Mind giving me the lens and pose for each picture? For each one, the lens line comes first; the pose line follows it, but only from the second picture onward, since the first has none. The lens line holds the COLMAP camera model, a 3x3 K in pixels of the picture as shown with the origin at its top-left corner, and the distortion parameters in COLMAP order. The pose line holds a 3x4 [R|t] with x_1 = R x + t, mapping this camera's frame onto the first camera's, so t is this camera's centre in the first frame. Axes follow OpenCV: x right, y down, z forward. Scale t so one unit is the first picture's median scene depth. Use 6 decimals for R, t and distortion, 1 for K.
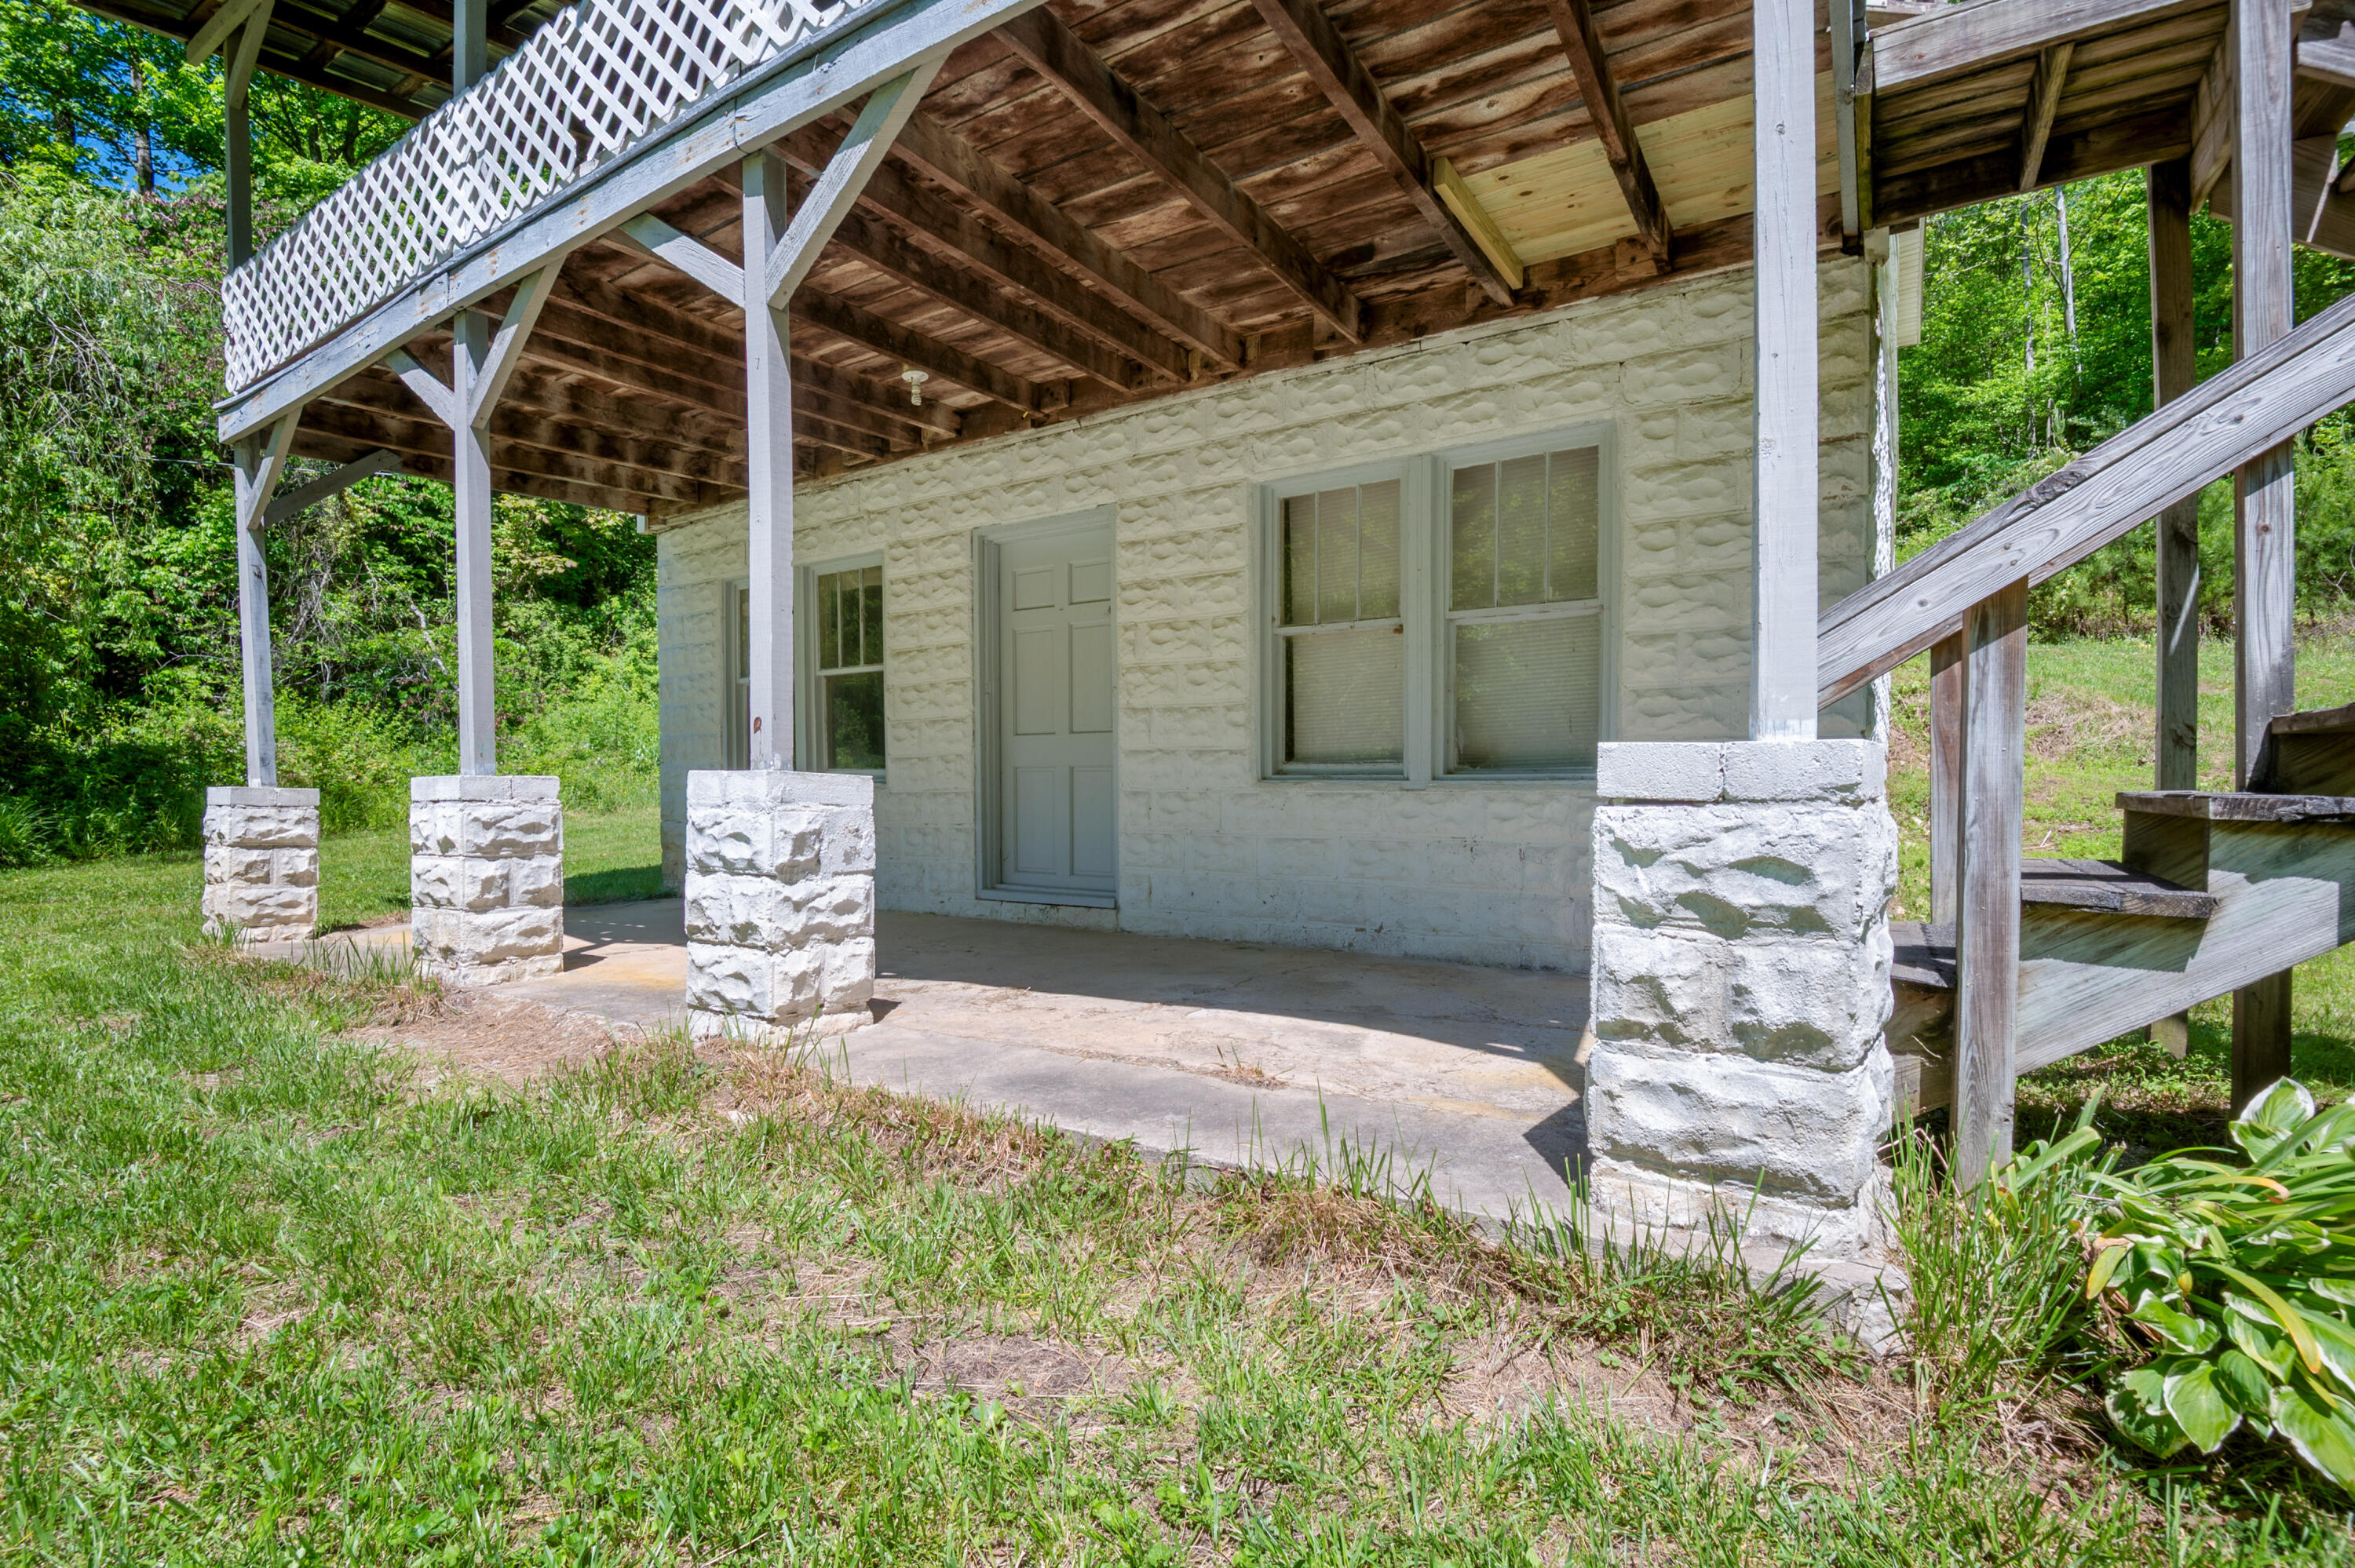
lens RADIAL K [[1094.1, 0, 1163.8], [0, 1094.1, 808.9], [0, 0, 1]] dist [-0.023261, -0.004841]
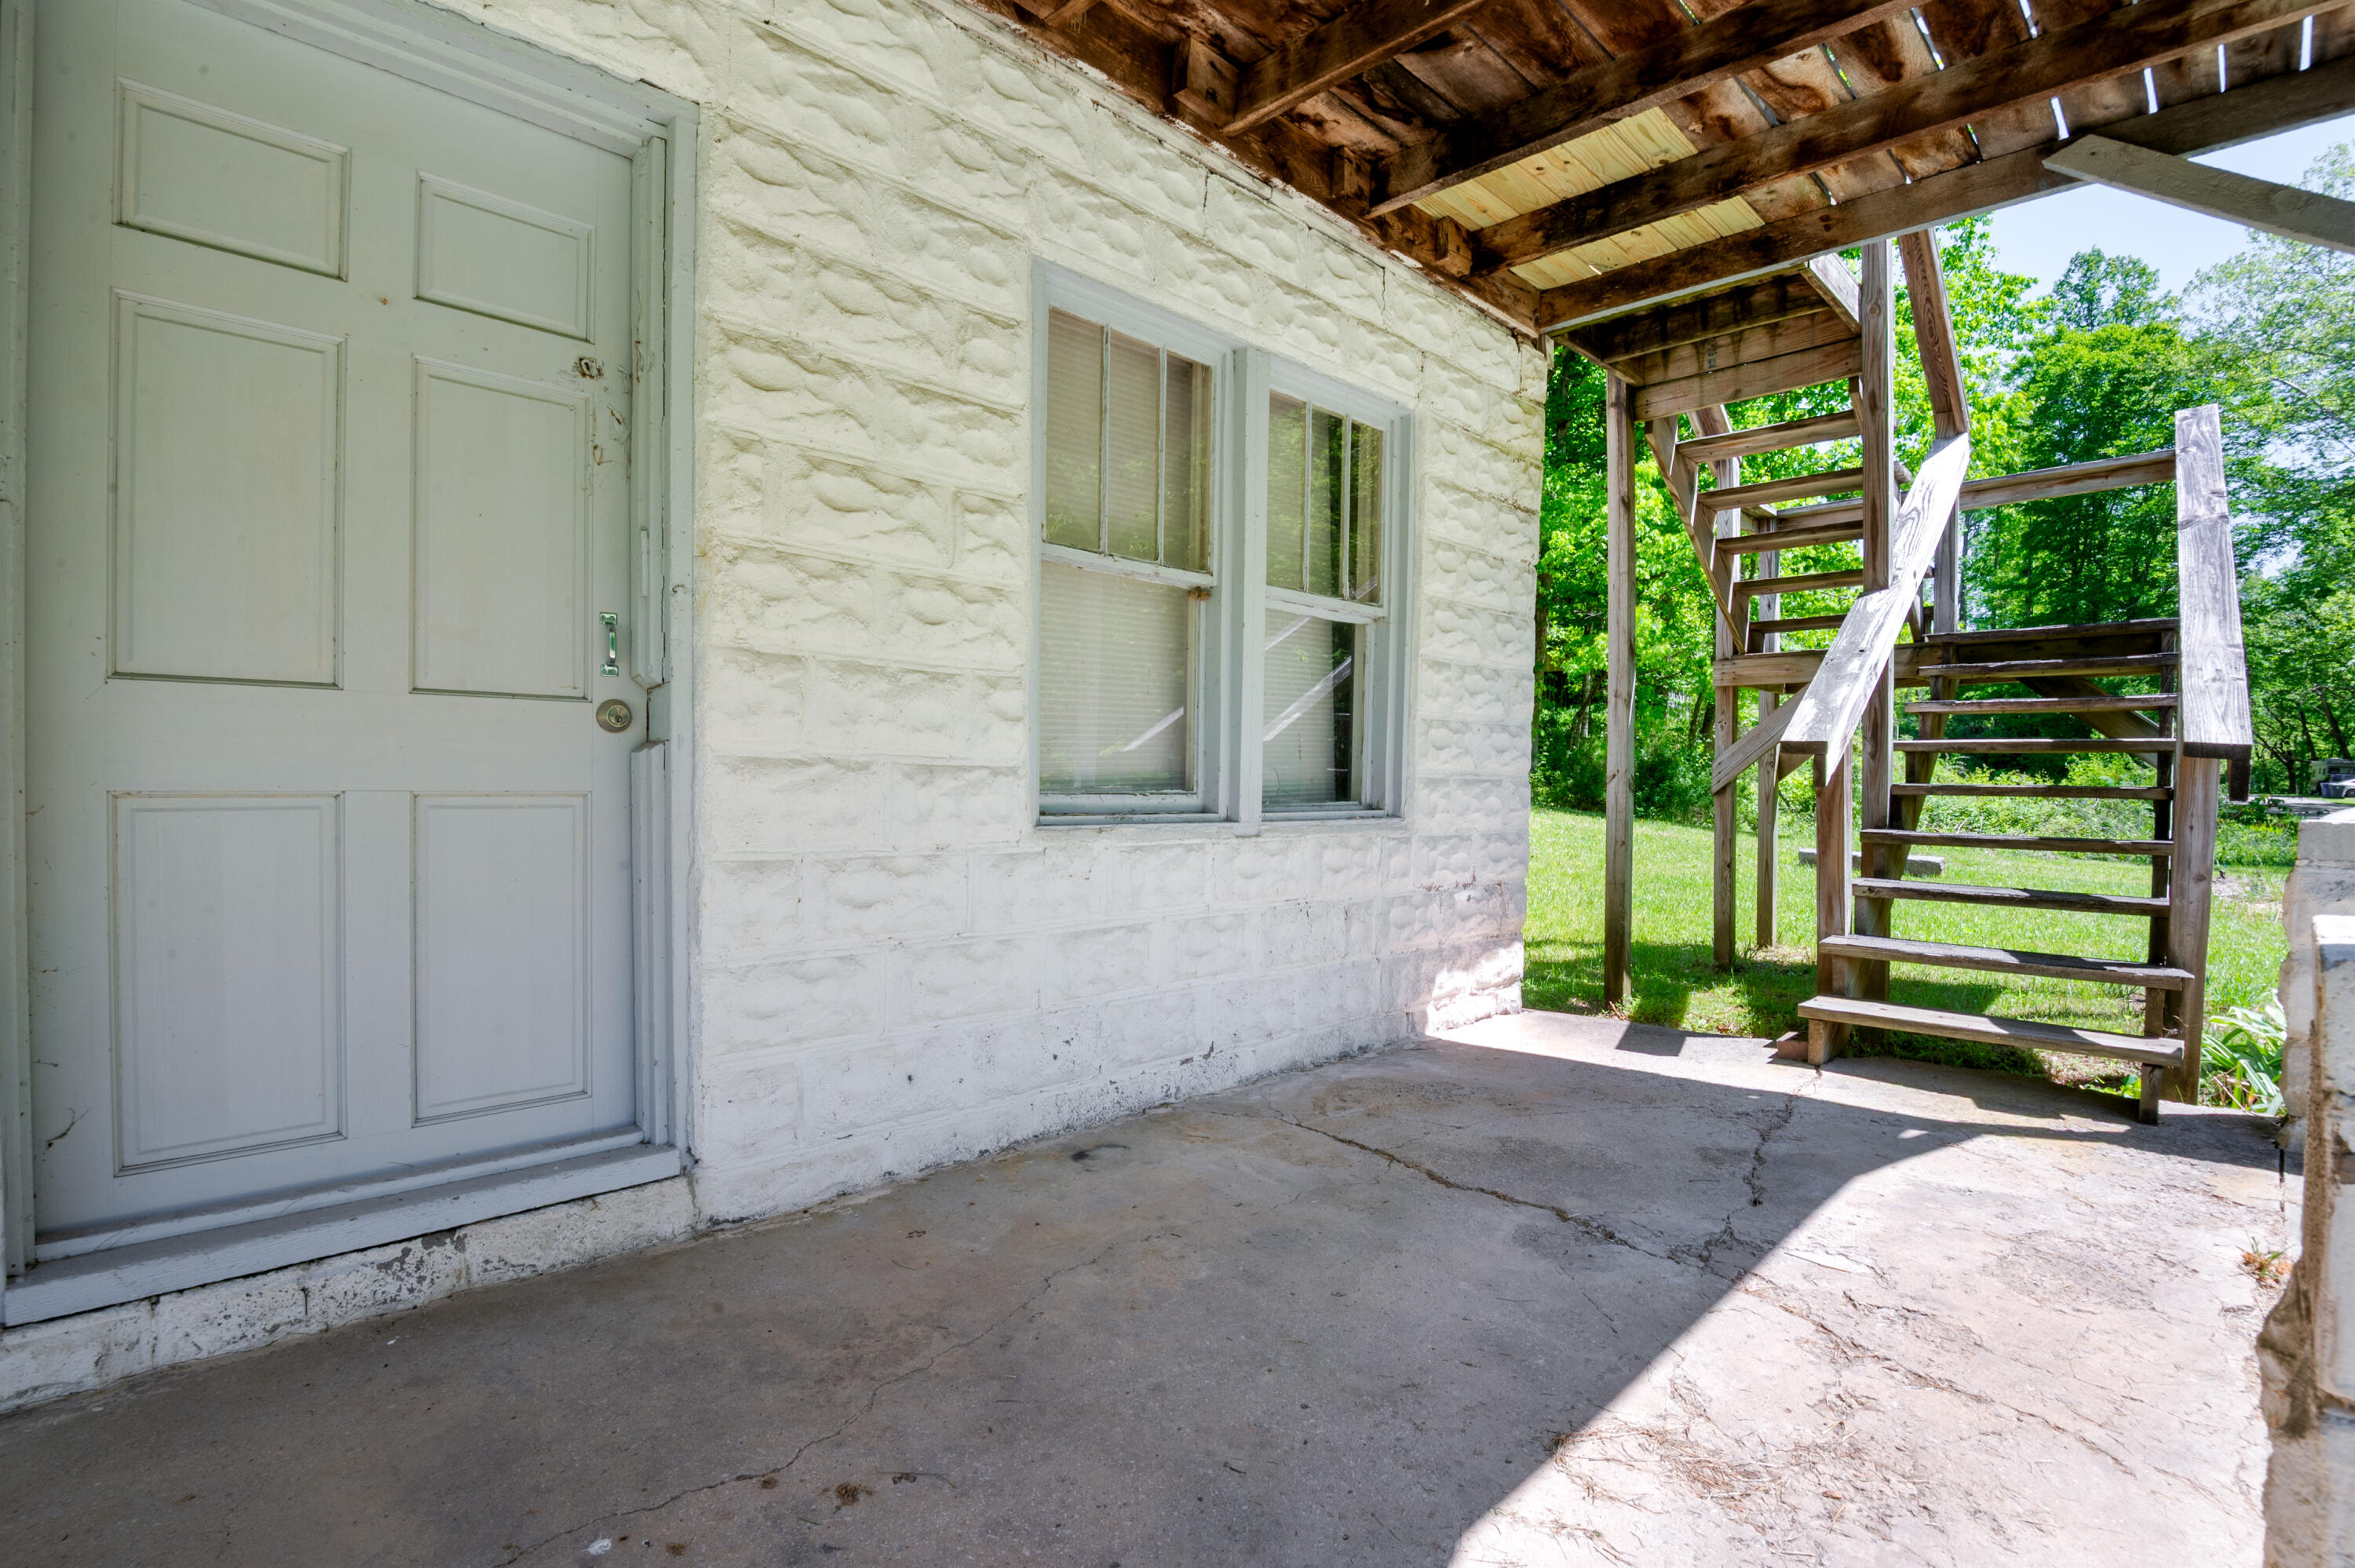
lens RADIAL K [[1094.1, 0, 1177.1], [0, 1094.1, 786.7], [0, 0, 1]] dist [-0.023261, -0.004841]
pose [[0.211112, -0.005213, 0.977448, -0.399514], [0.005762, 0.999975, 0.004088, -0.045964], [-0.977445, 0.004769, 0.211137, 0.805742]]
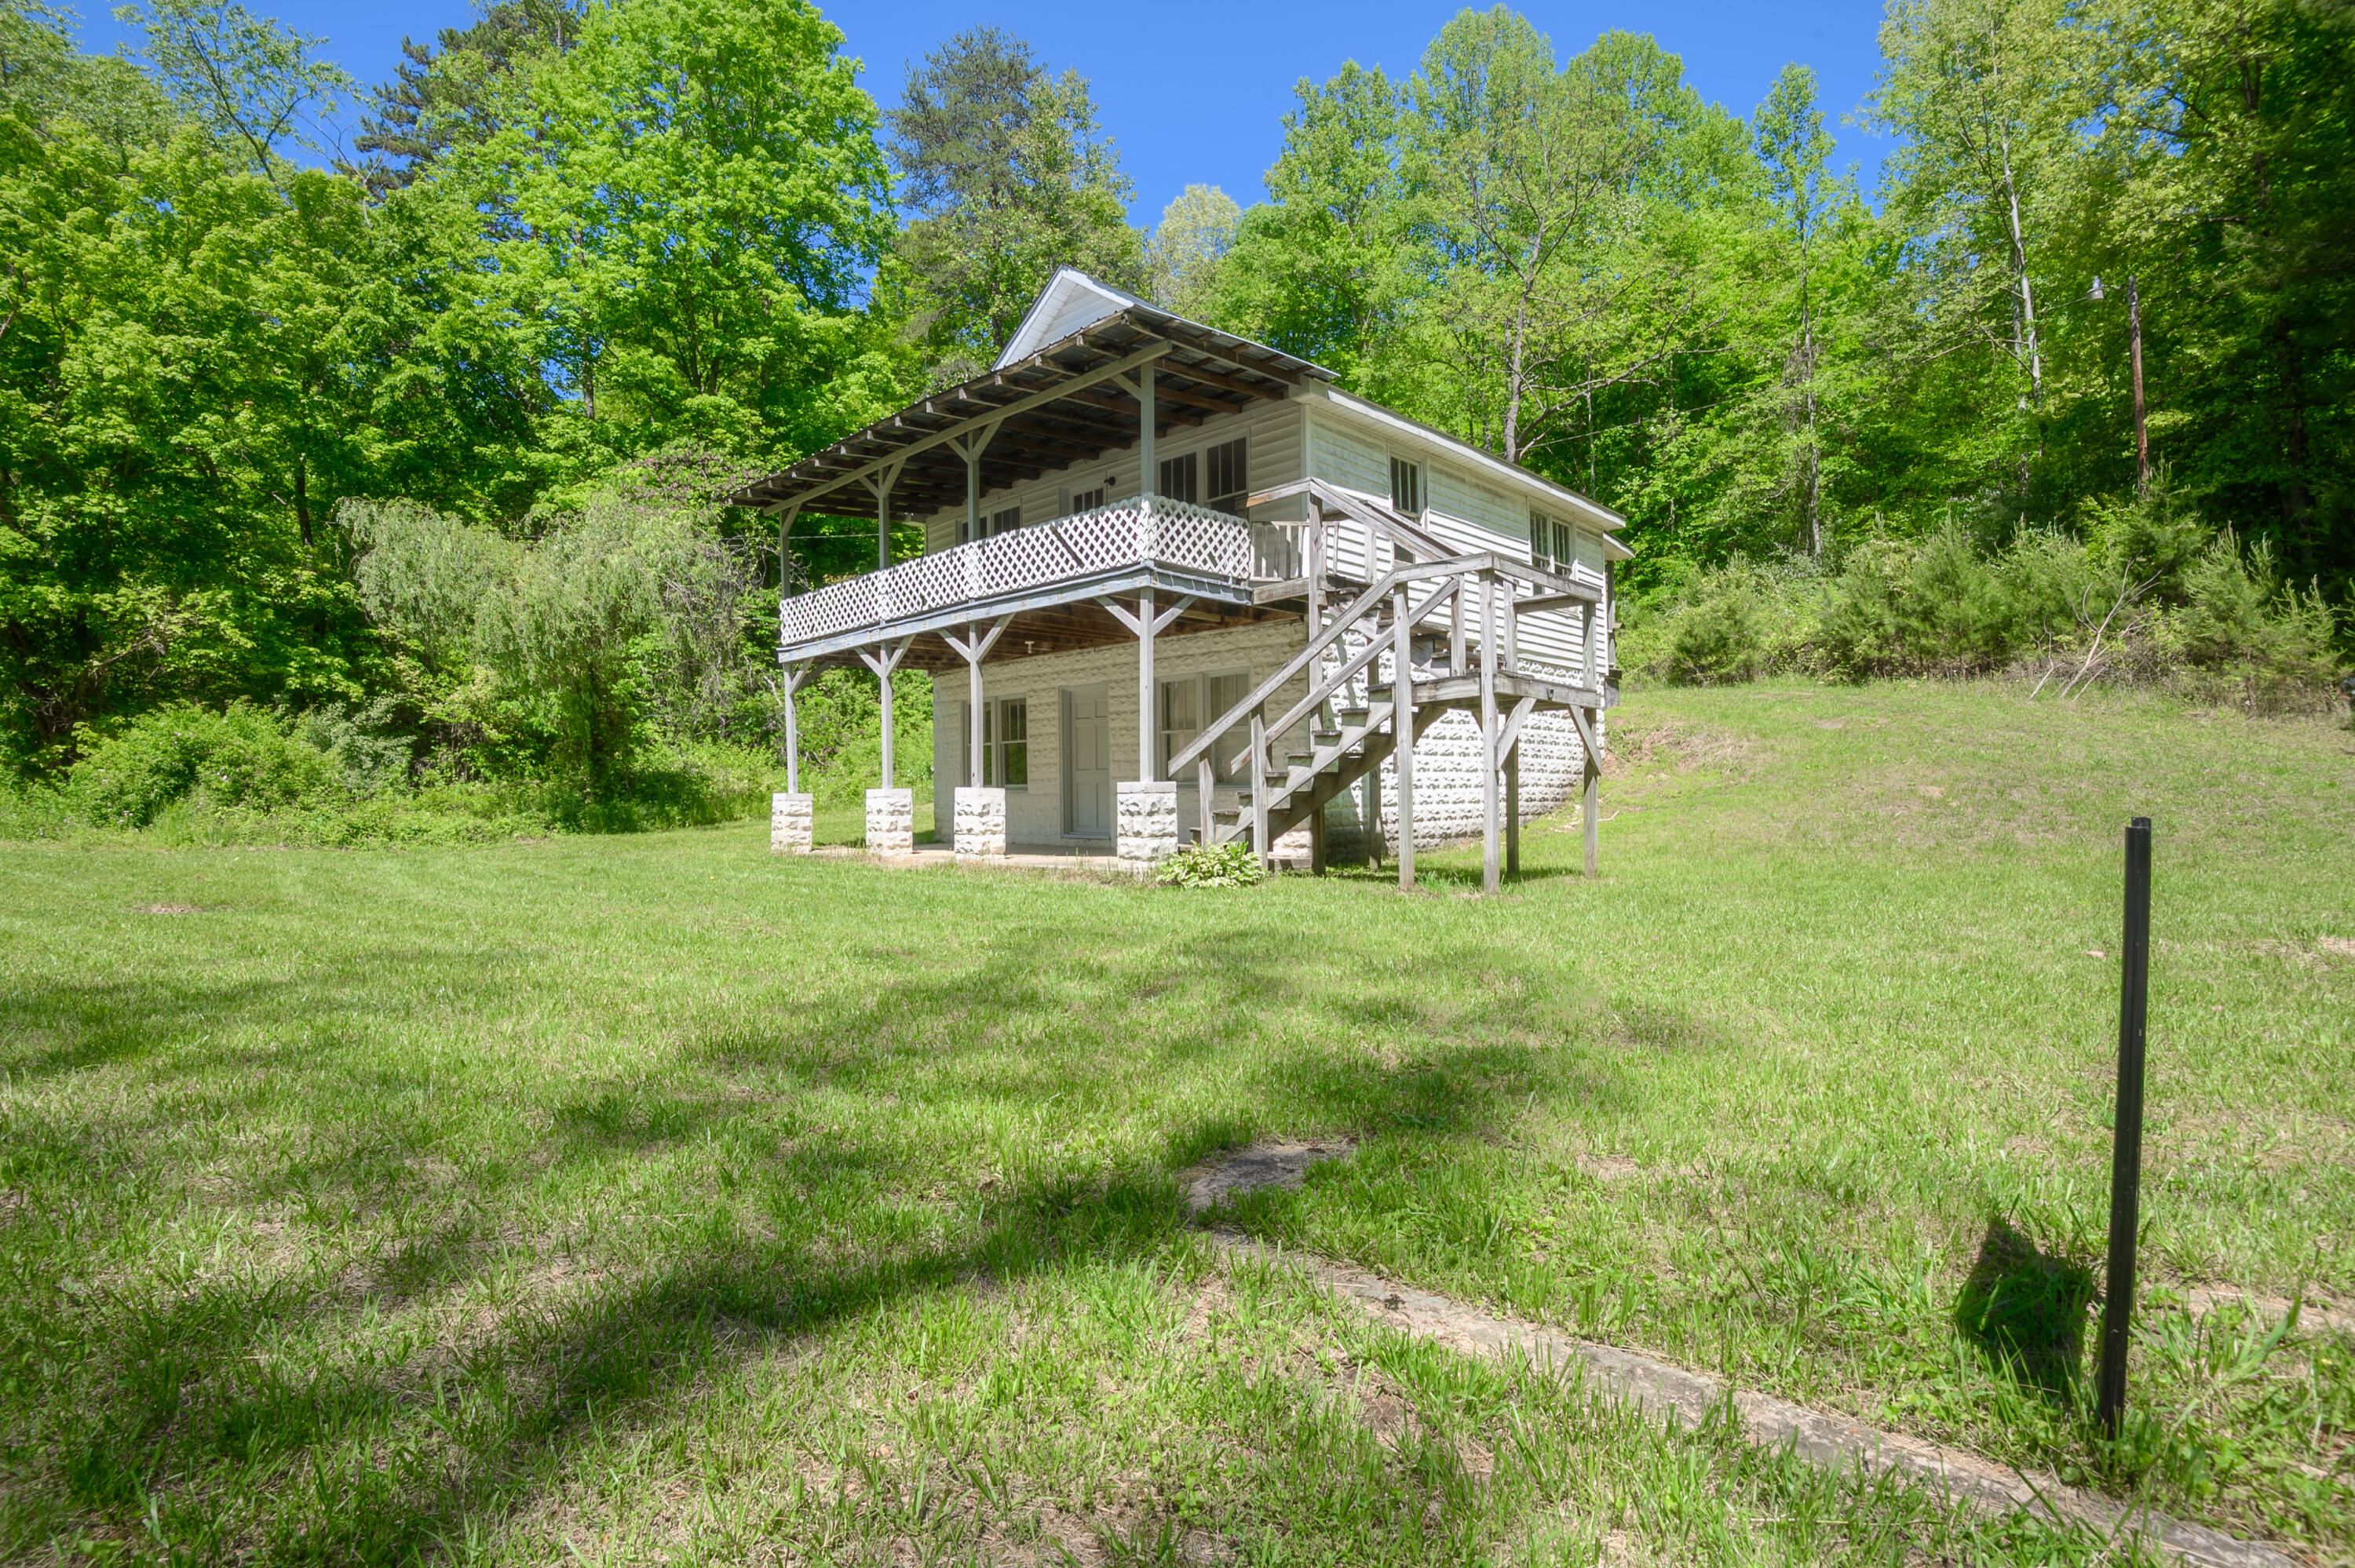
lens RADIAL K [[1094.1, 0, 1163.9], [0, 1094.1, 787.6], [0, 0, 1]] dist [-0.023261, -0.004841]
pose [[0.981342, -0.006363, -0.192164, 0.576497], [0.001748, 0.999706, -0.024176, 0.033159], [0.192261, 0.023389, 0.981065, -1.488129]]
